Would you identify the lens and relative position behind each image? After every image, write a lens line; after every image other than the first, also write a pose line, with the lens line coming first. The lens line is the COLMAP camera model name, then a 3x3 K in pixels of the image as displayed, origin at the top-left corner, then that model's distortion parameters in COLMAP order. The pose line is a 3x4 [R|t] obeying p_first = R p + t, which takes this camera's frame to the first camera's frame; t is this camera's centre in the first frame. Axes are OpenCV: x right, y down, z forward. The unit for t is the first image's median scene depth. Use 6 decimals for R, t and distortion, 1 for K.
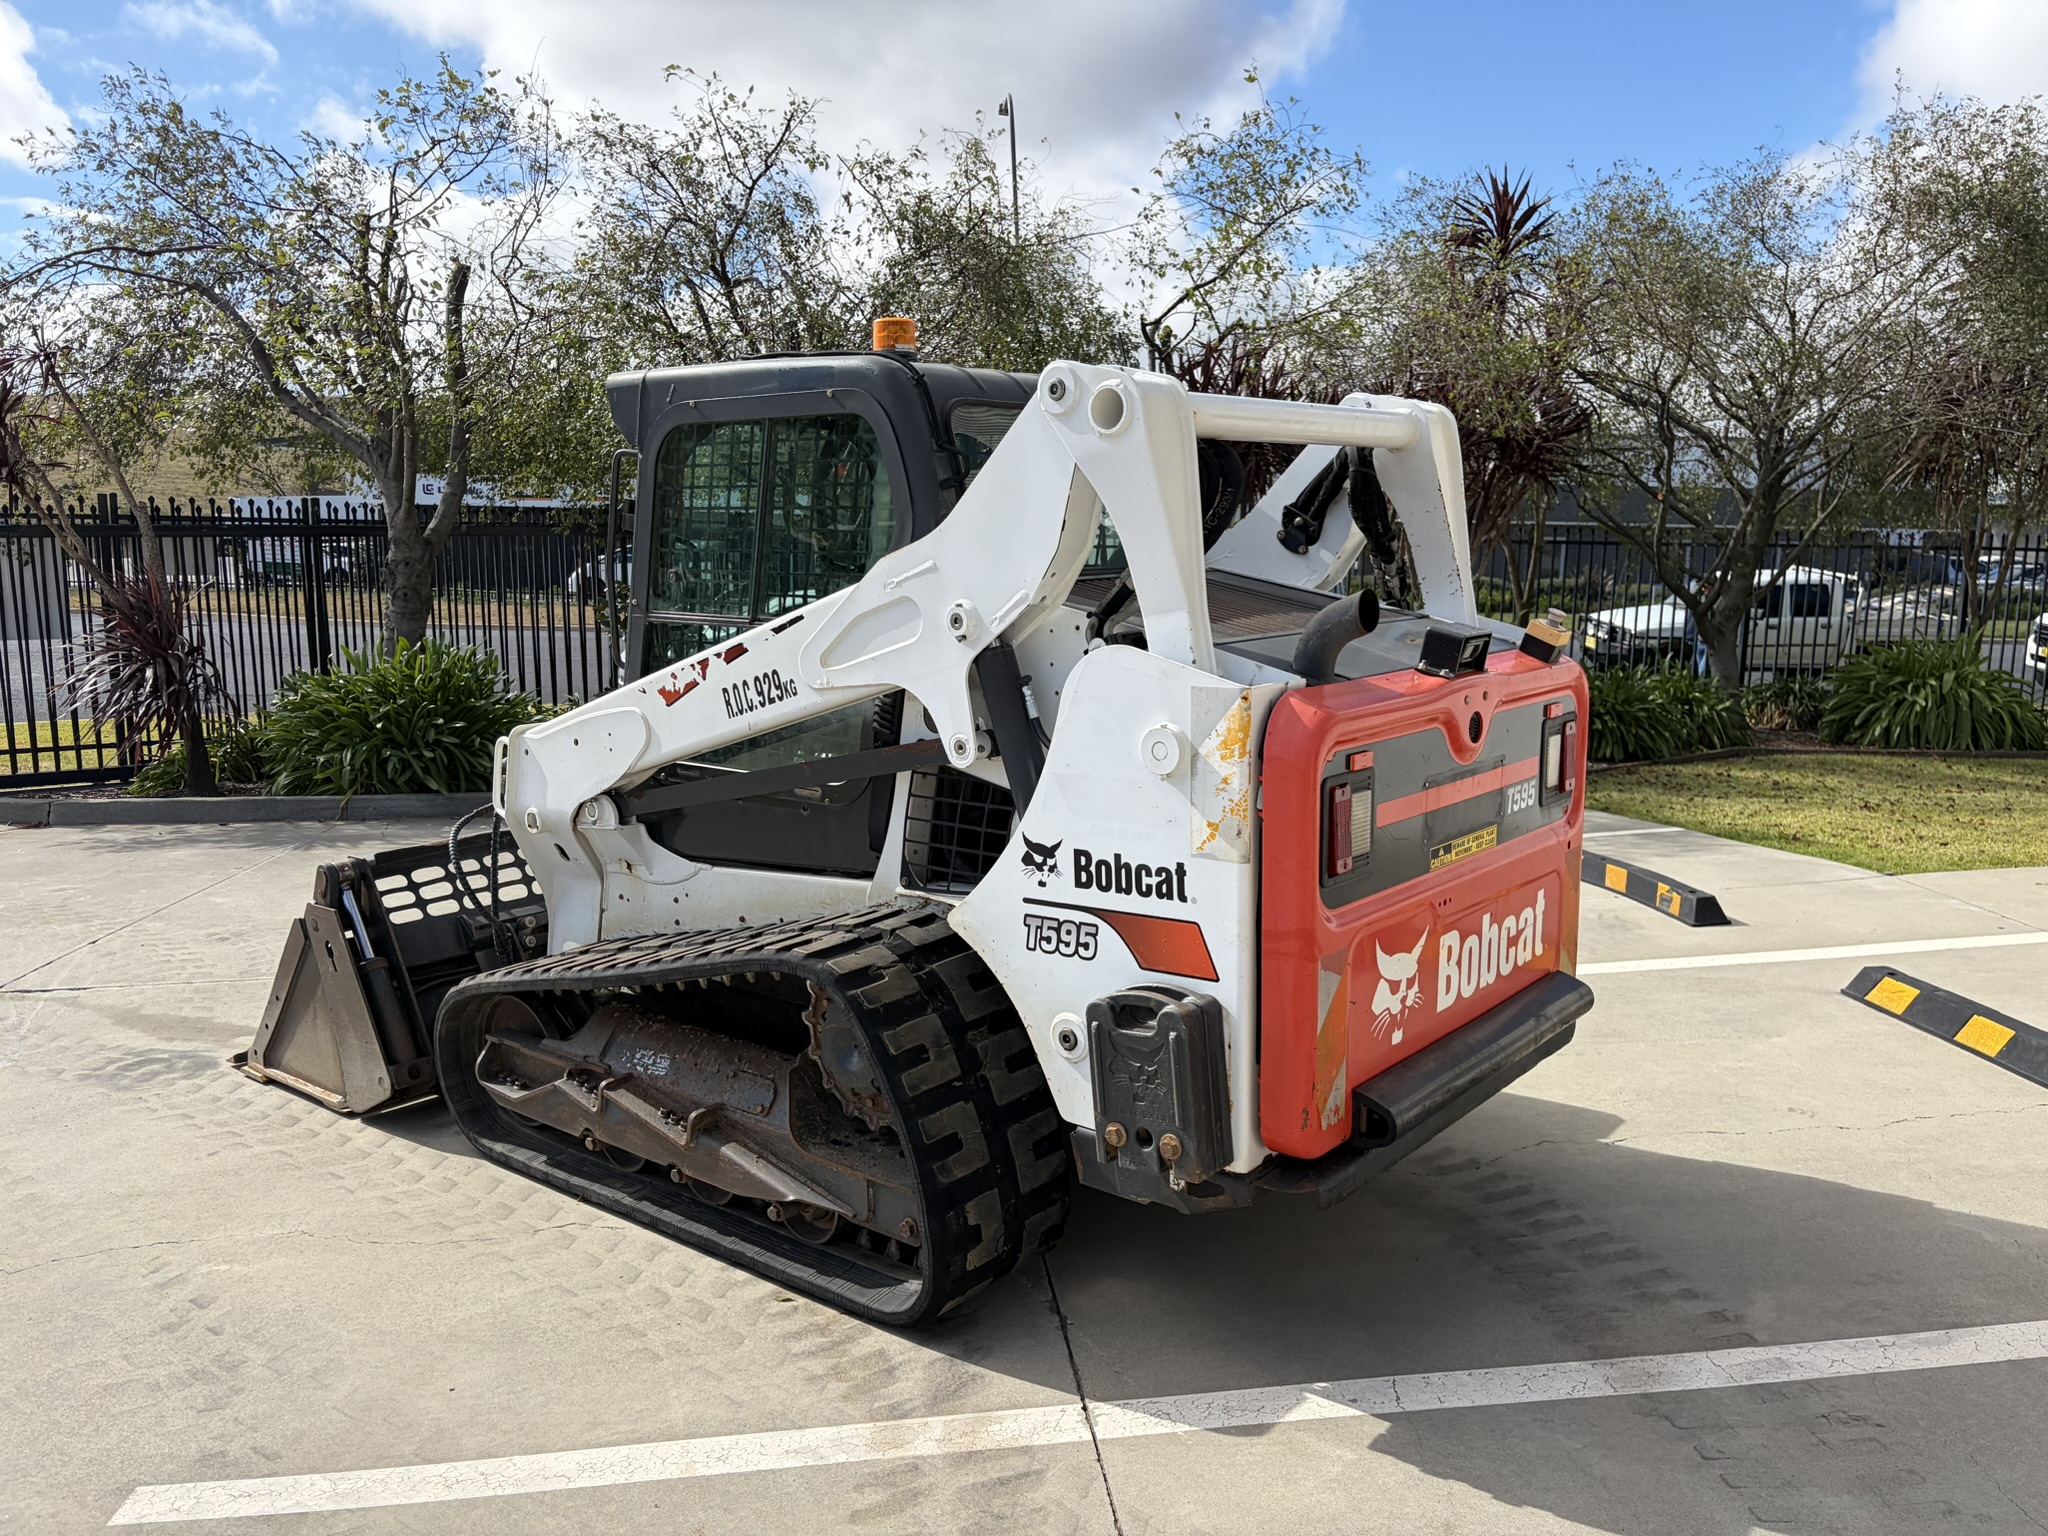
lens RADIAL K [[1564.7, 0, 1031.0], [0, 1564.7, 729.0], [0, 0, 1]] dist [0.047123, -0.031900]
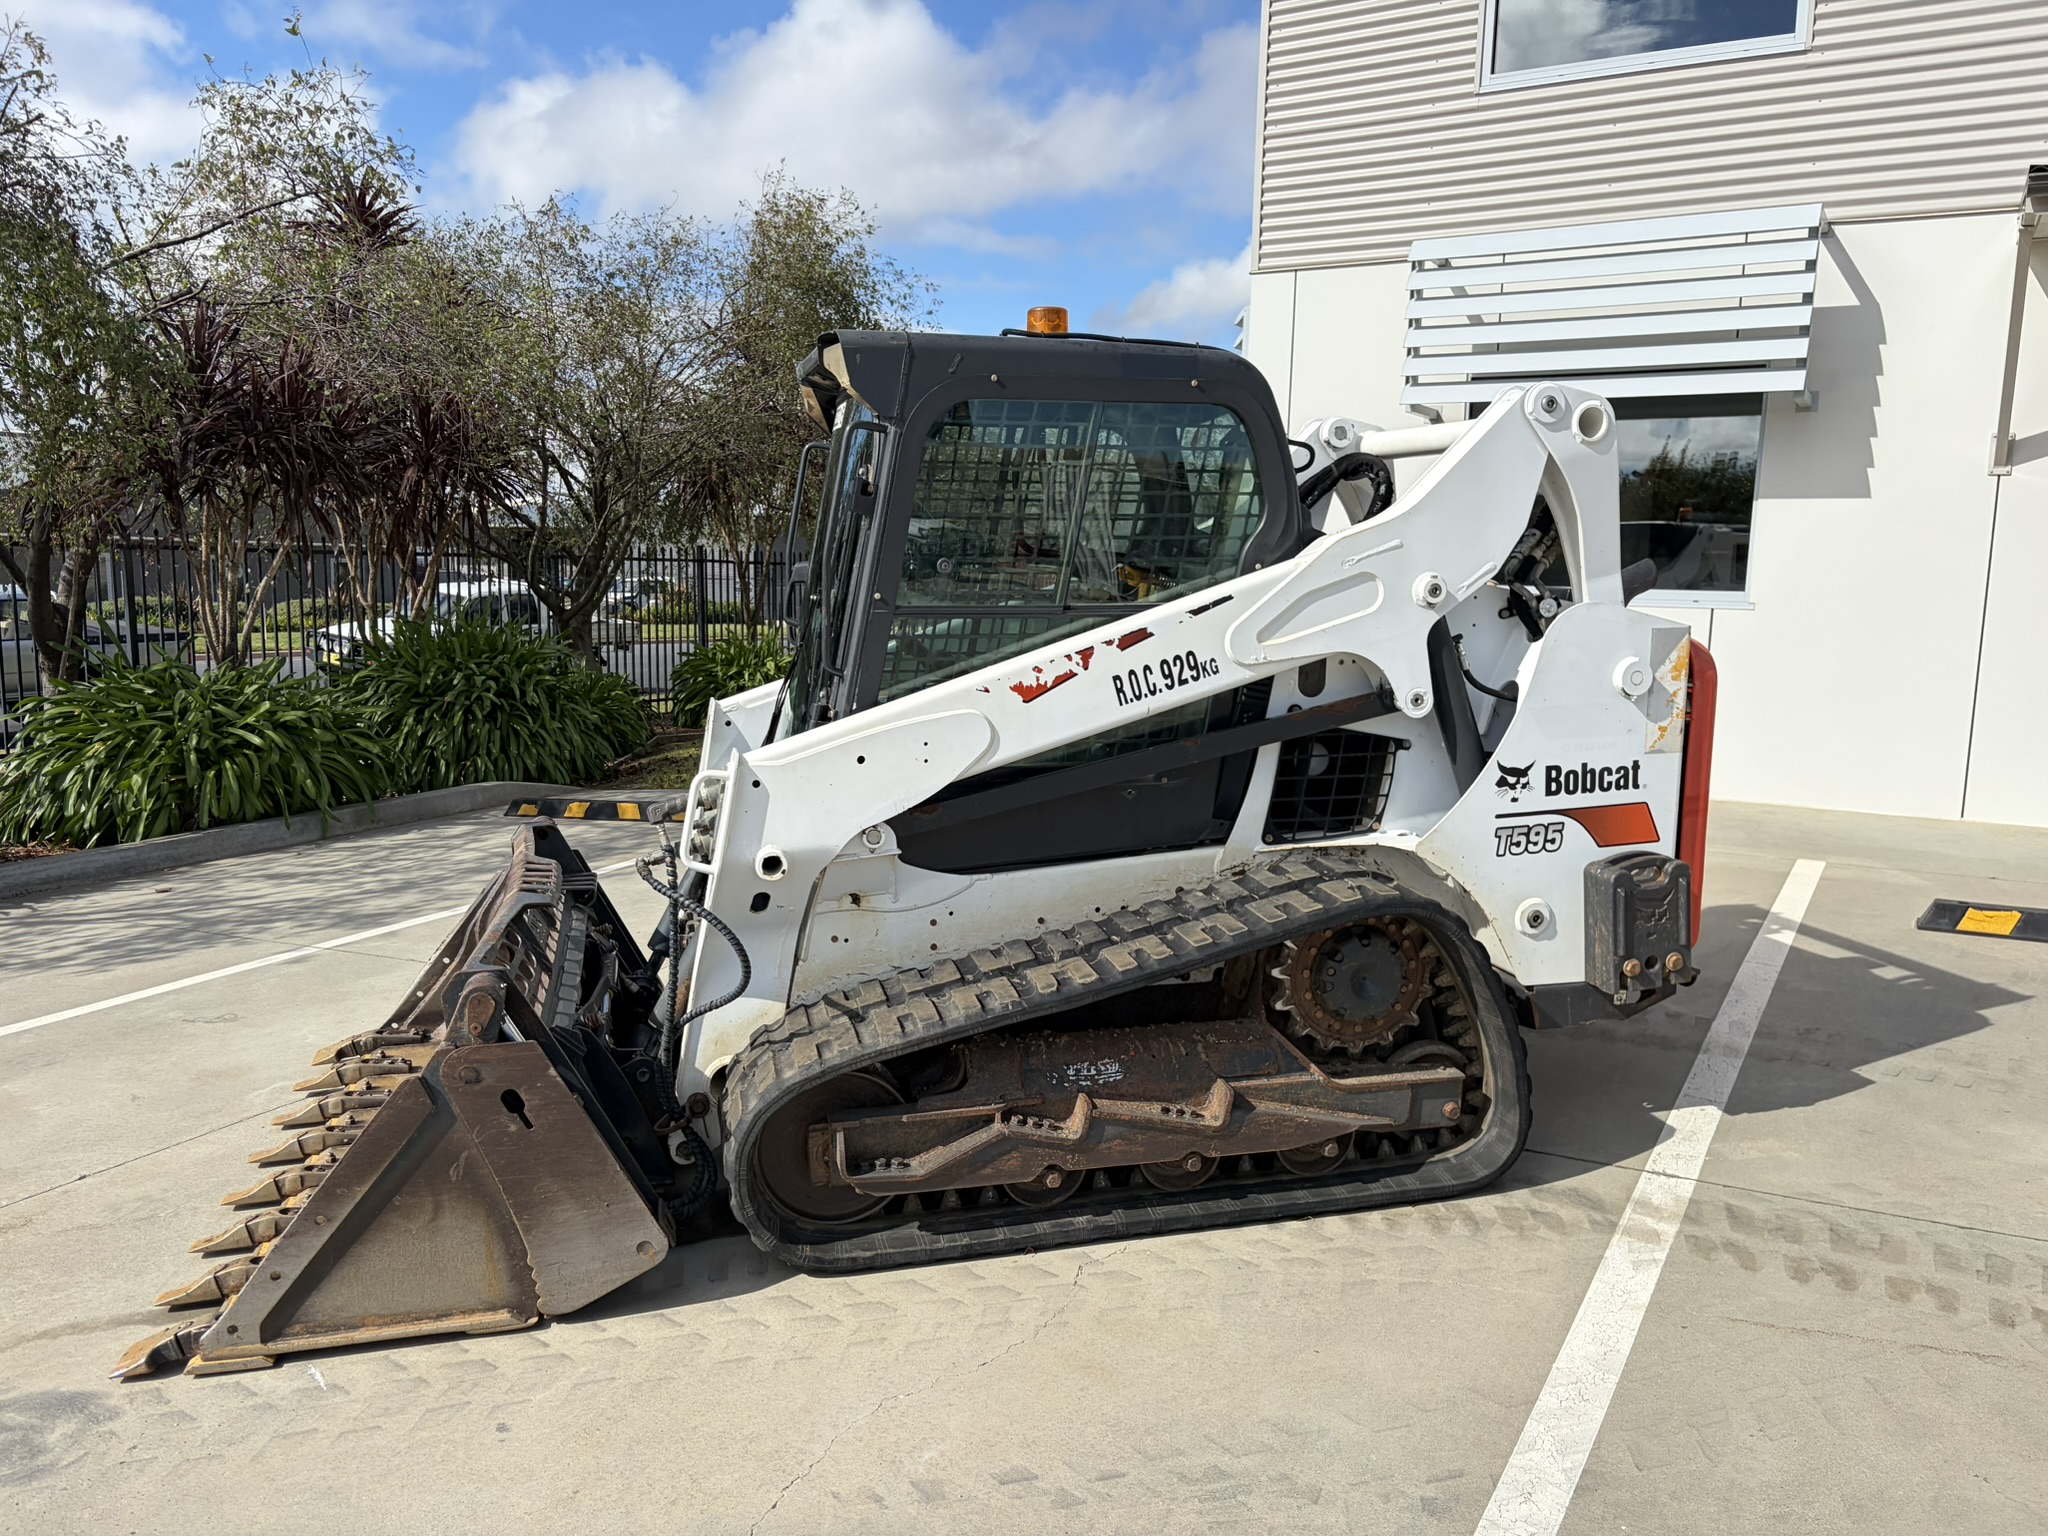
lens RADIAL K [[1555.1, 0, 1000.5], [0, 1555.1, 767.5], [0, 0, 1]] dist [0.049661, -0.049886]
pose [[0.614237, -0.112409, 0.781074, -1.196188], [0.101391, 0.992840, 0.063152, -0.045081], [-0.782581, 0.040404, 0.621237, 0.547761]]
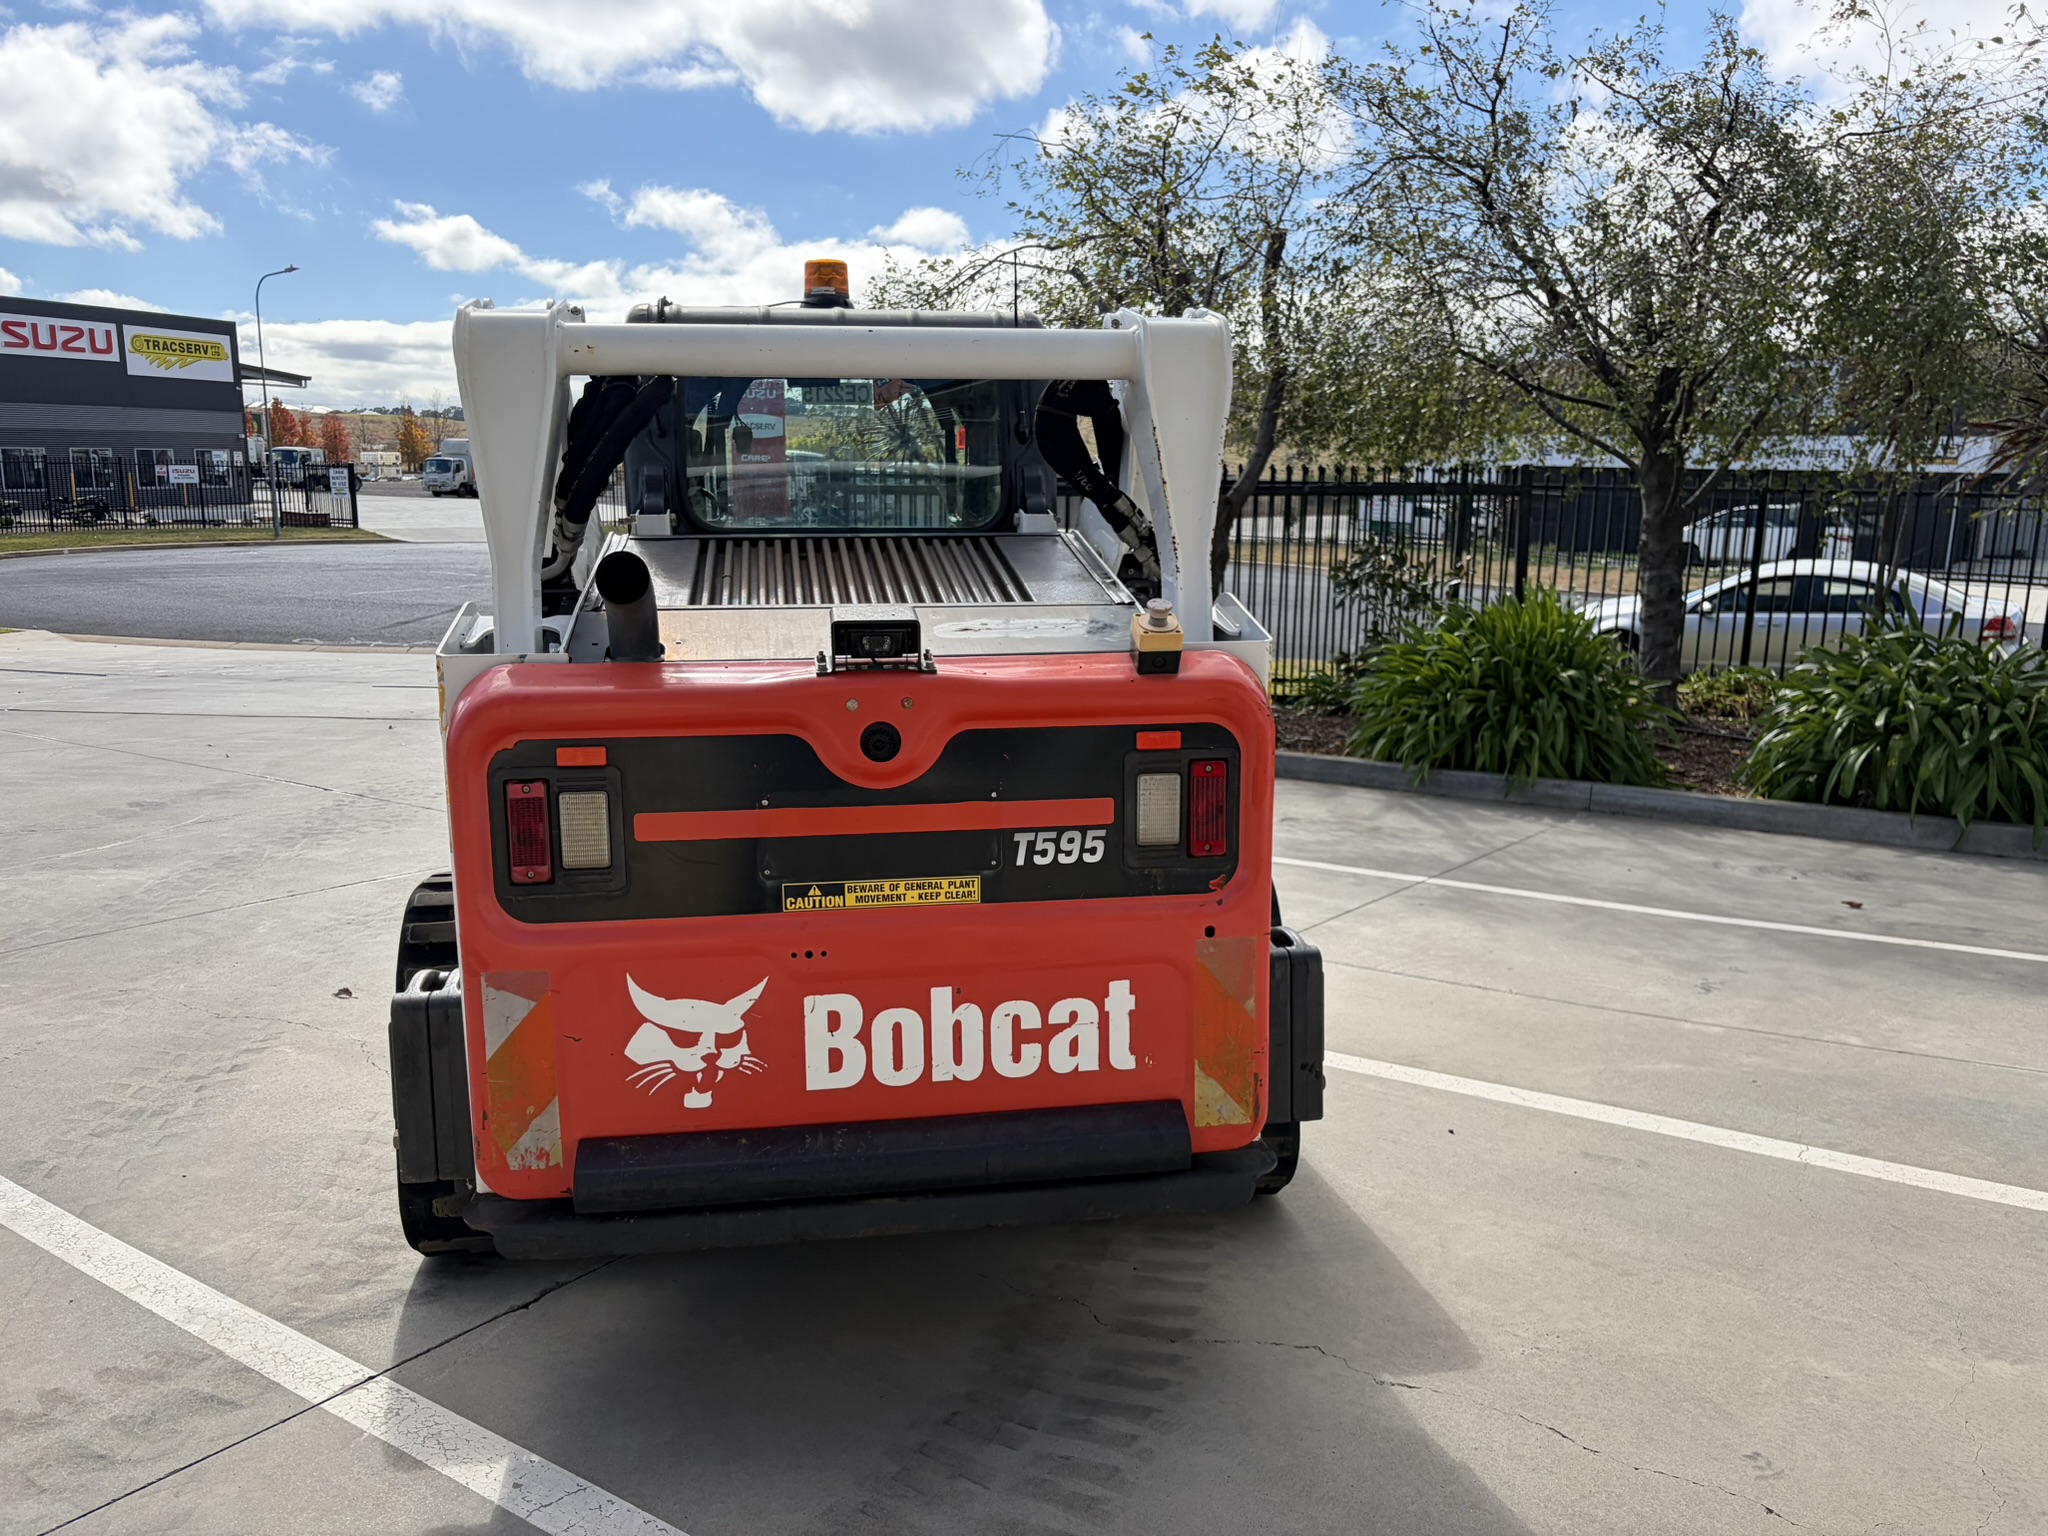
lens RADIAL K [[1552.5, 0, 1017.6], [0, 1552.5, 747.7], [0, 0, 1]] dist [0.052021, -0.050974]
pose [[0.740897, 0.112222, -0.662177, 0.861832], [-0.088480, 0.993657, 0.069401, -0.057794], [0.665765, 0.007170, 0.746127, 0.492070]]
